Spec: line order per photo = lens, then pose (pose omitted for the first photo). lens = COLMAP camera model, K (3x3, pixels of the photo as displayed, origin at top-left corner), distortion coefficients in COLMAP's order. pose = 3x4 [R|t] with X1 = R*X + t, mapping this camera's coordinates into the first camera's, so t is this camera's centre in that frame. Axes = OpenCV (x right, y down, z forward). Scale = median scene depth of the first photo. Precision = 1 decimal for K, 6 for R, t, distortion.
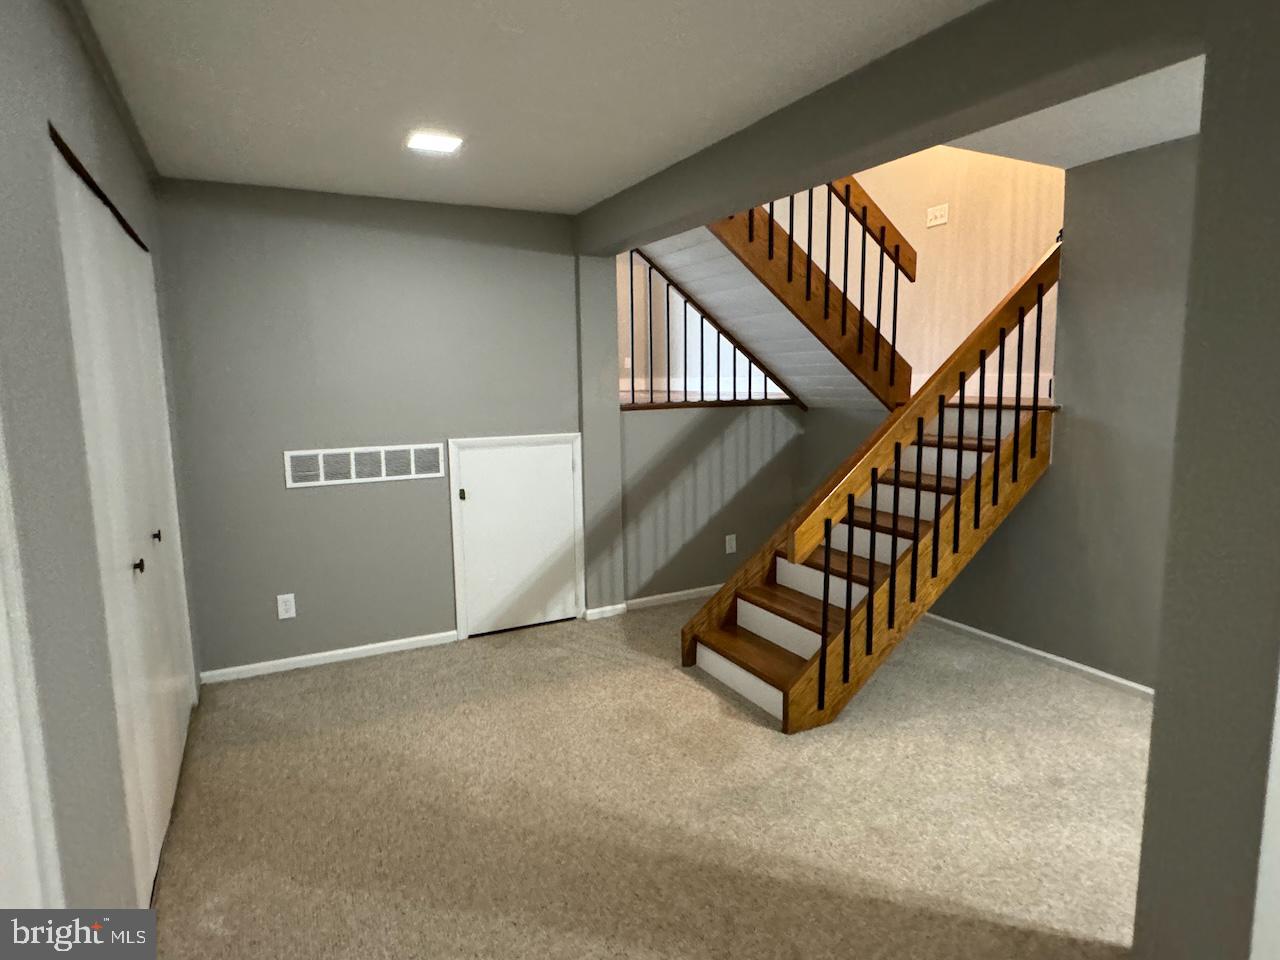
lens RADIAL K [[730.7, 0, 640.0], [0, 730.7, 480.0], [0, 0, 1]] dist [0.001919, -0.000686]
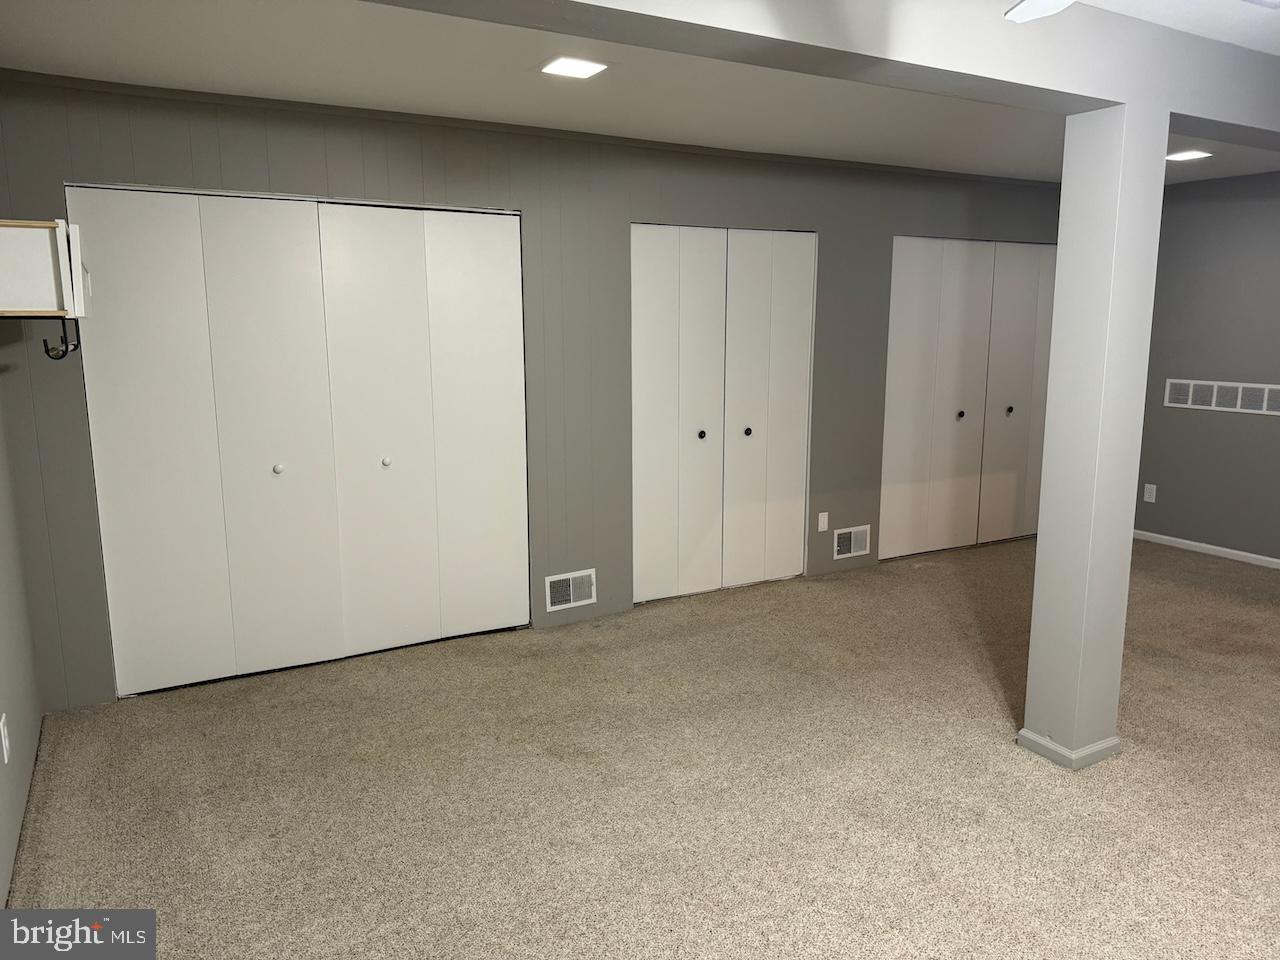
lens RADIAL K [[892.1, 0, 640.0], [0, 892.1, 480.0], [0, 0, 1]] dist [0.064381, -0.079633]
pose [[0.045508, 0.190787, -0.980576, 1.108427], [-0.128126, 0.974600, 0.183678, -0.037757], [0.990713, 0.117278, 0.068797, -0.057384]]
